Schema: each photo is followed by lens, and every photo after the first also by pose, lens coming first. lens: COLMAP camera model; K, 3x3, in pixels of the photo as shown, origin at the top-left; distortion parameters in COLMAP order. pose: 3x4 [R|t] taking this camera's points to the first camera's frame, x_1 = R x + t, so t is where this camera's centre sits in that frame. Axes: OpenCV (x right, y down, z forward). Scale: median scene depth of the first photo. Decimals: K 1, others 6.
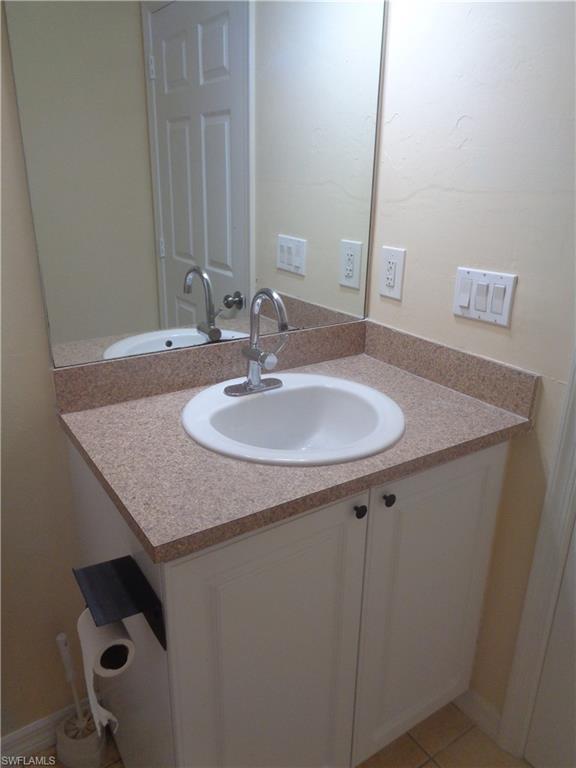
lens RADIAL K [[585.2, 0, 285.1], [0, 585.2, 385.3], [0, 0, 1]] dist [-0.003922, -0.012010]
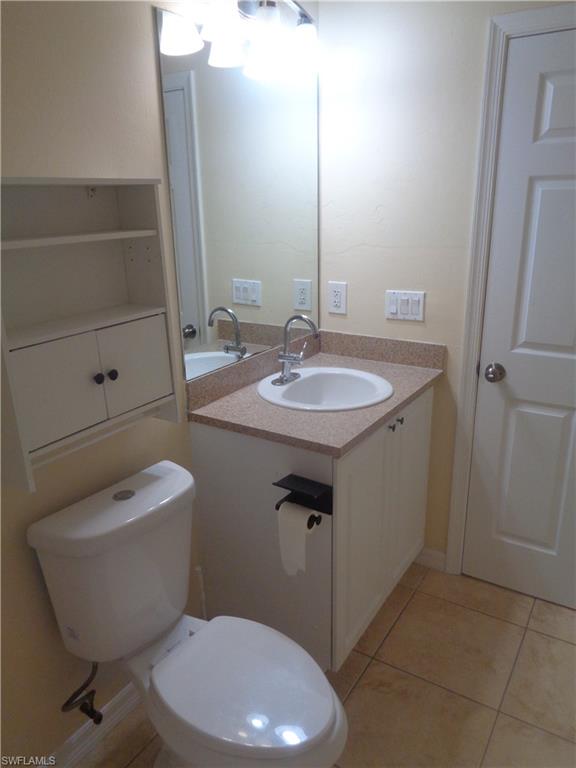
lens RADIAL K [[585.2, 0, 289.3], [0, 585.2, 381.7], [0, 0, 1]] dist [-0.003922, -0.012010]
pose [[0.911519, -0.151809, 0.382214, -0.650231], [0.170590, 0.985220, -0.015517, 0.036562], [-0.374209, 0.079346, 0.923944, -0.441971]]
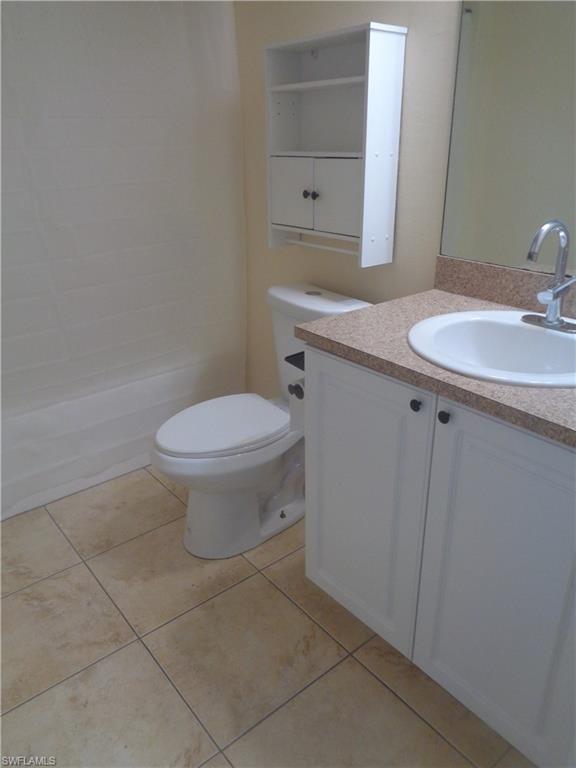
lens RADIAL K [[582.2, 0, 286.3], [0, 582.2, 387.0], [0, 0, 1]] dist [0.003851, 0.002467]
pose [[0.082329, 0.385164, -0.919168, 0.884170], [-0.332522, 0.880064, 0.338994, -0.090188], [0.939495, 0.277734, 0.200530, 0.408135]]
